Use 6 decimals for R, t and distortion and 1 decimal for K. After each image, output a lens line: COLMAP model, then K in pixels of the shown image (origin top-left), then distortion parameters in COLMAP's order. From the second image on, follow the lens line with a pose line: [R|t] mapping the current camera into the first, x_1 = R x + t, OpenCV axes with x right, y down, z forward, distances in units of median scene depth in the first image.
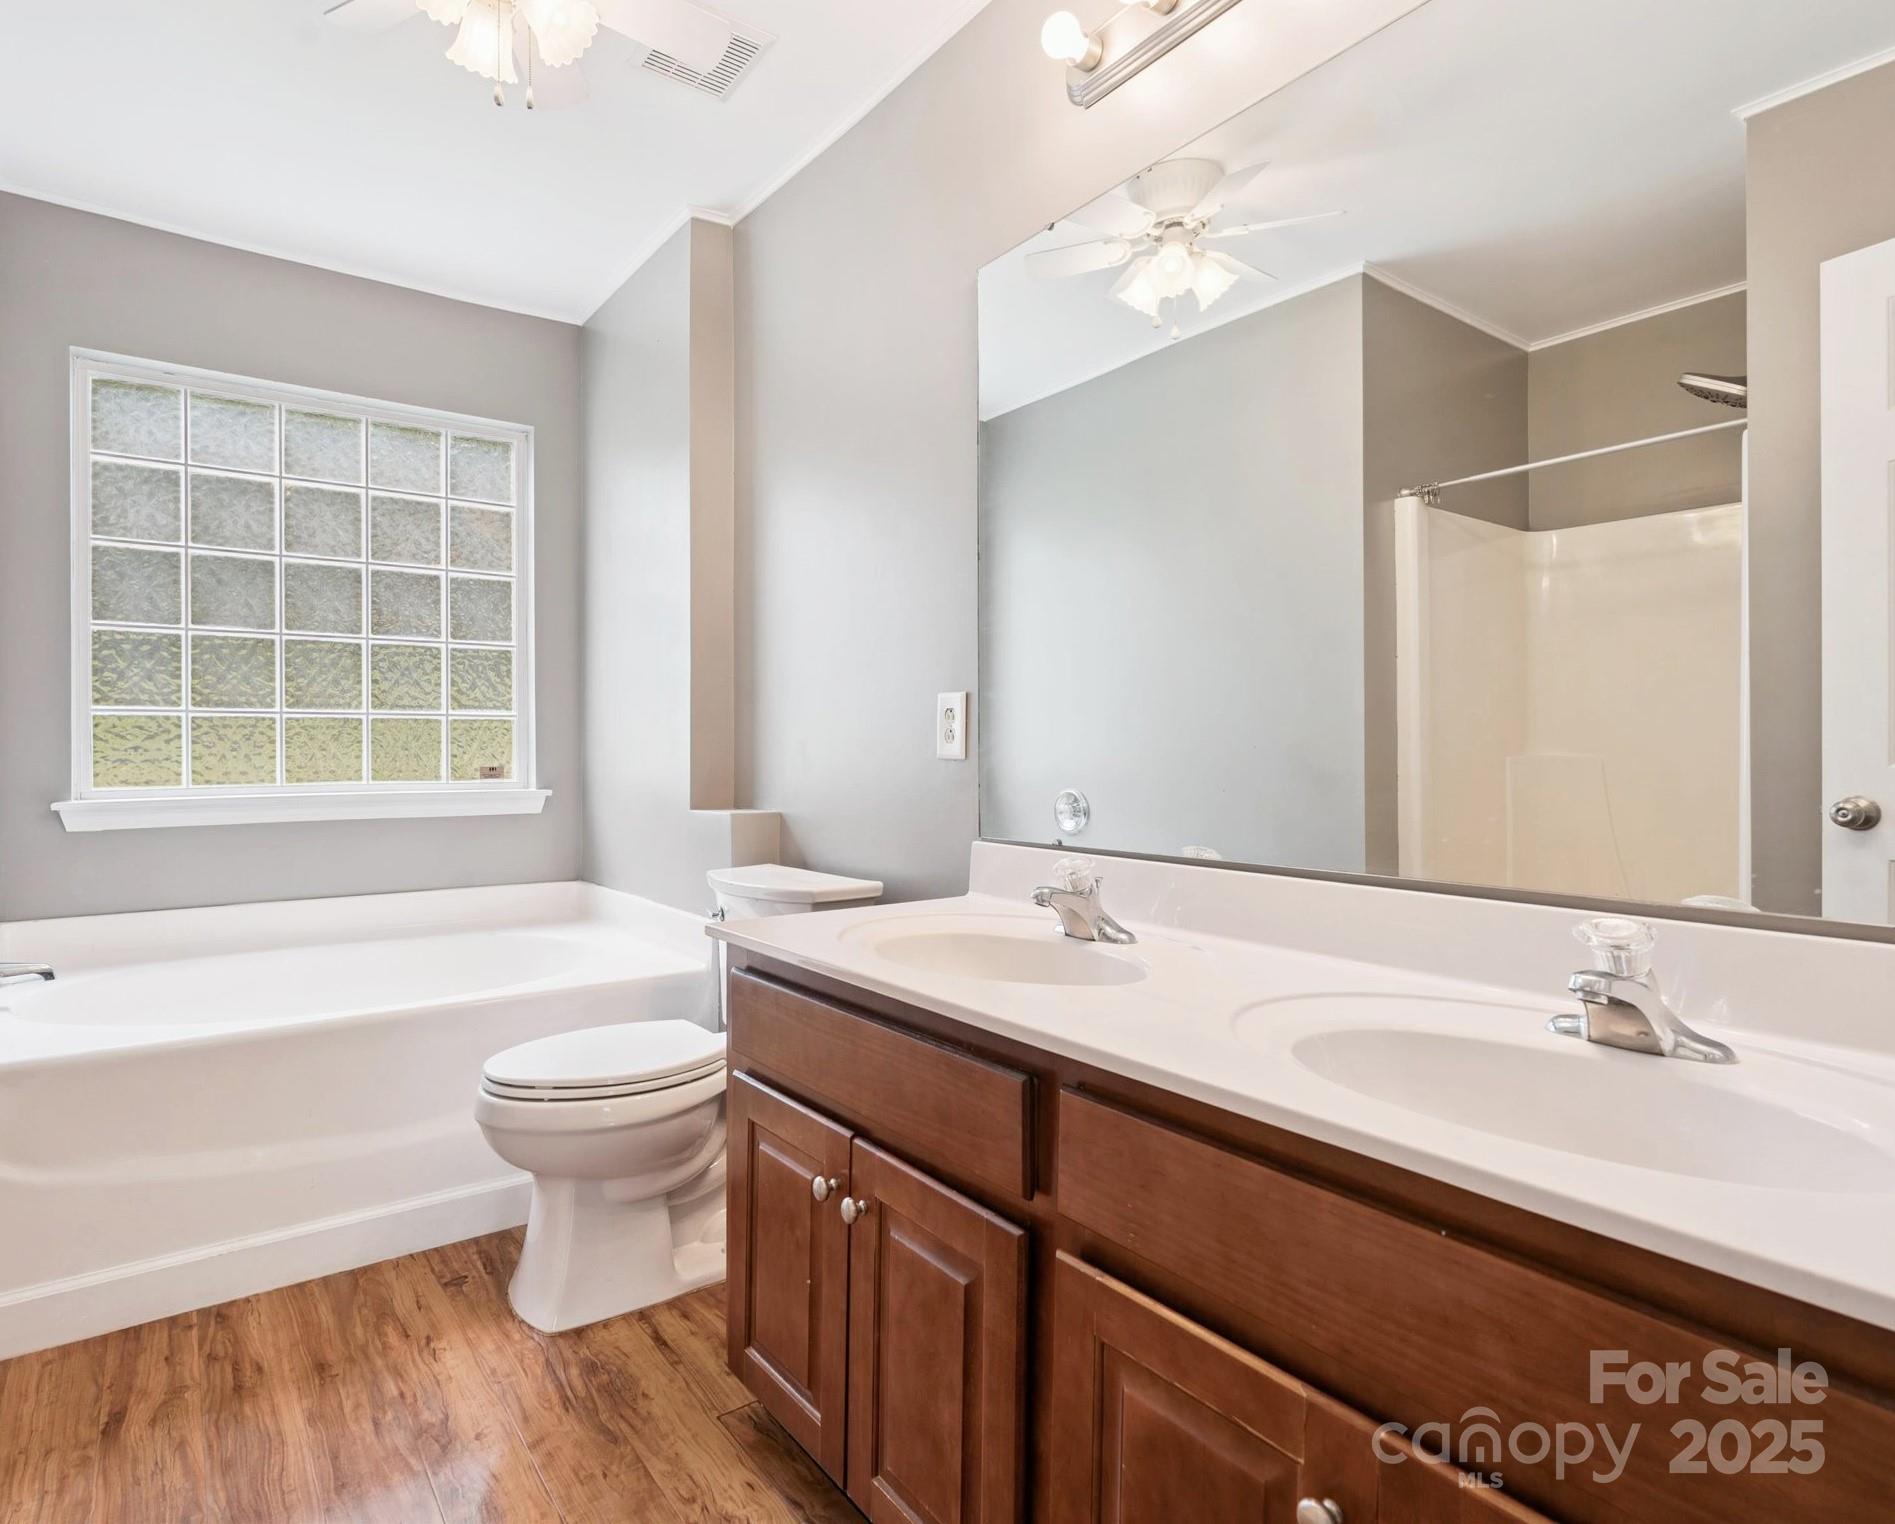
lens RADIAL K [[1125.5, 0, 945.0], [0, 1125.5, 760.0], [0, 0, 1]] dist [0.037078, -0.001366]
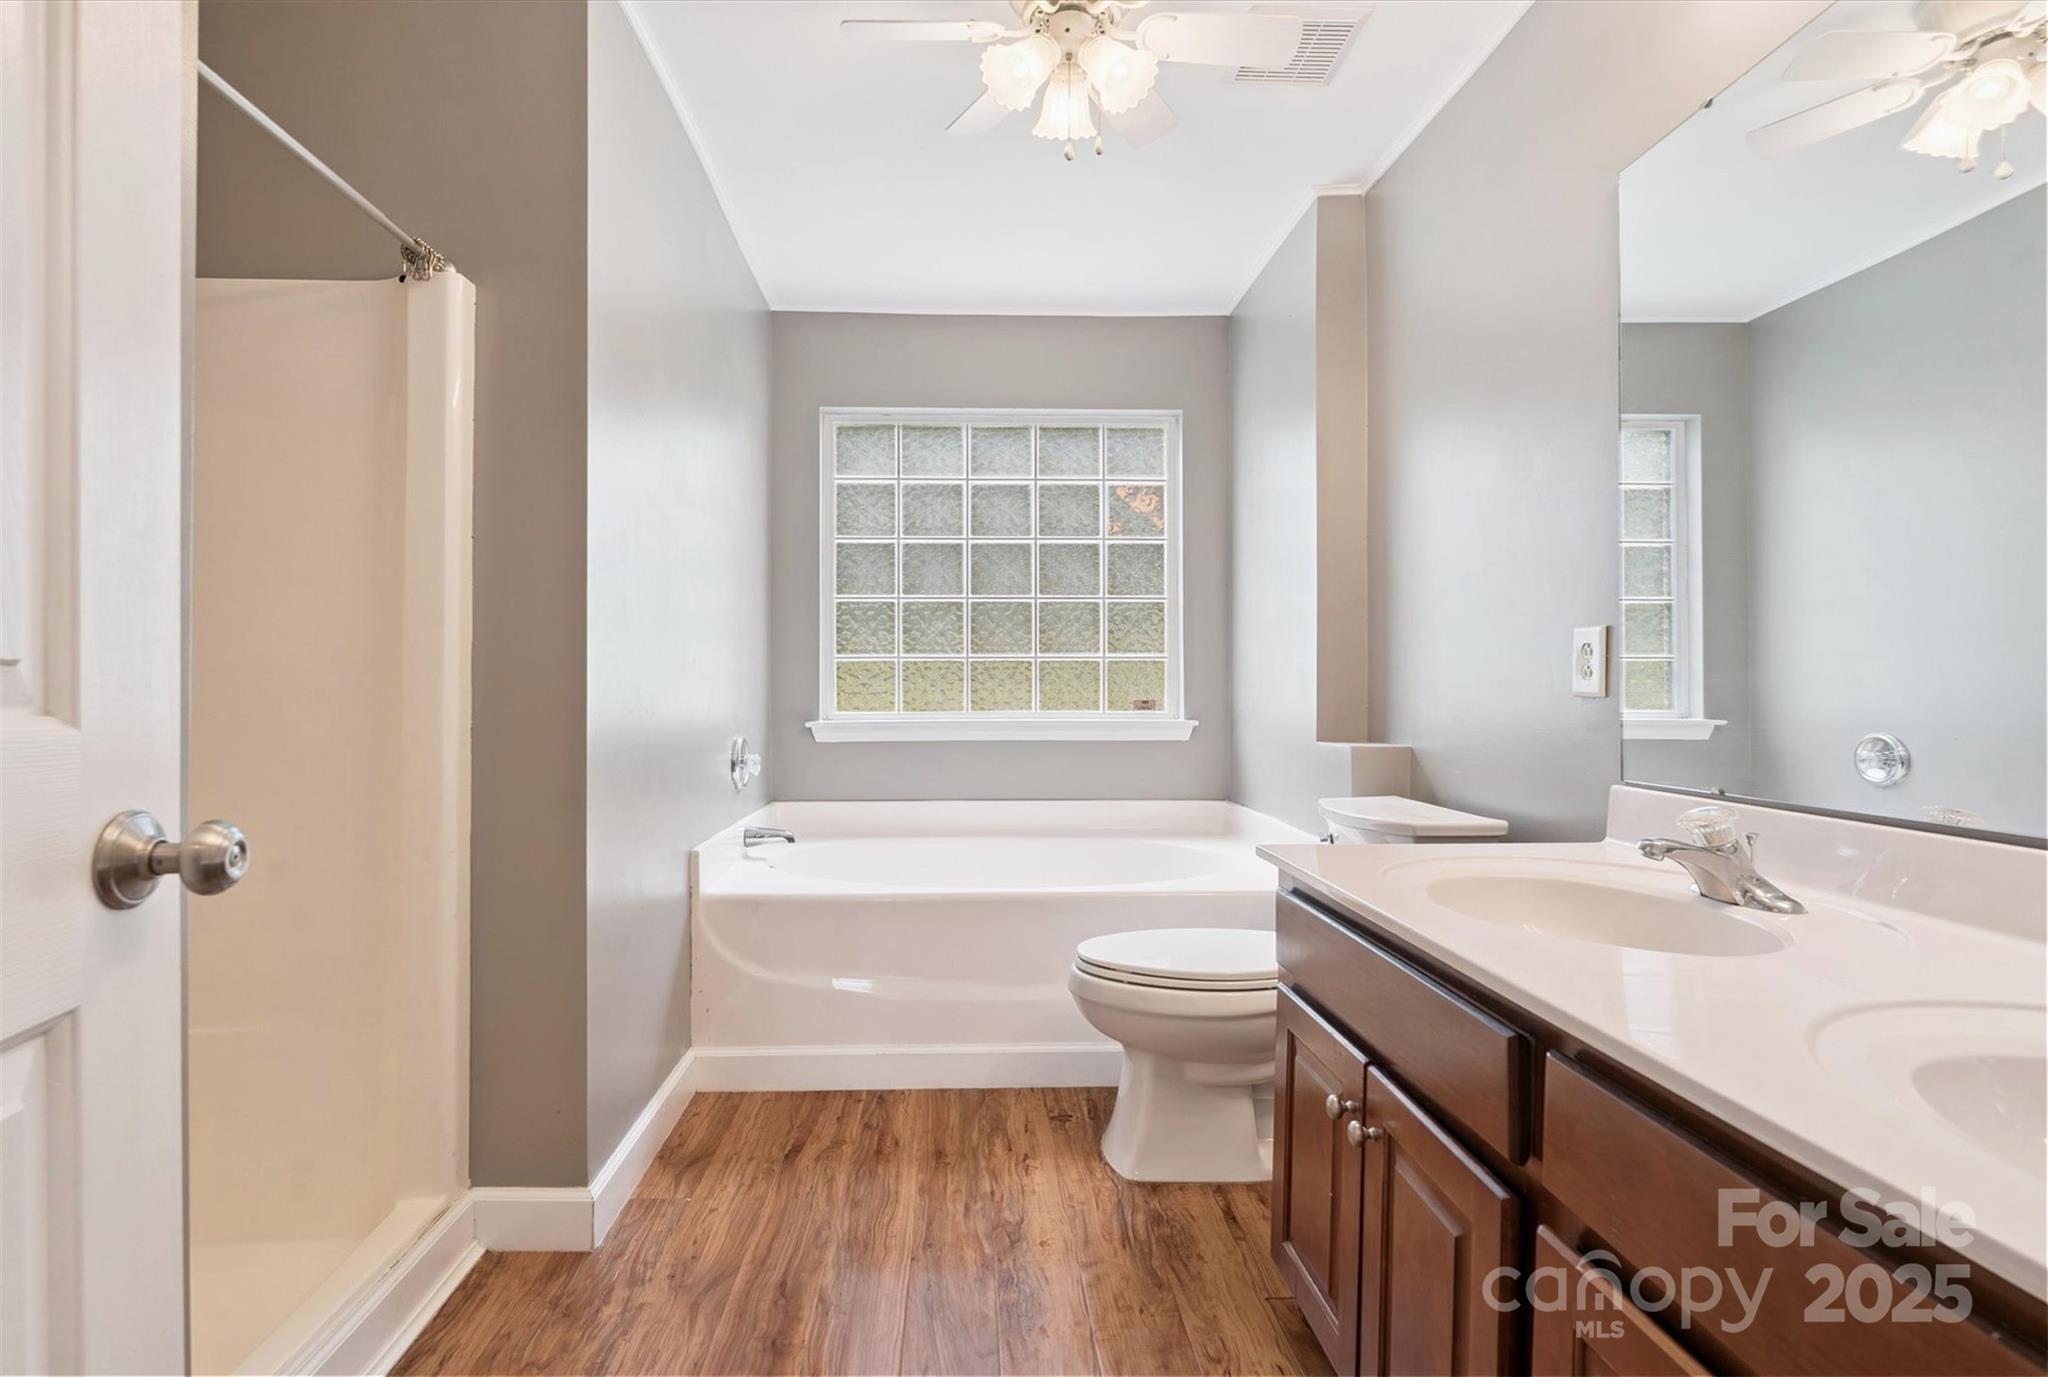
lens RADIAL K [[1022.4, 0, 1025.9], [0, 1022.4, 688.0], [0, 0, 1]] dist [0.022378, 0.002834]
pose [[0.851608, 0.002694, -0.524172, 0.109591], [-0.006598, 0.999963, -0.005581, -0.000073], [0.524137, 0.008211, 0.851594, 0.031649]]
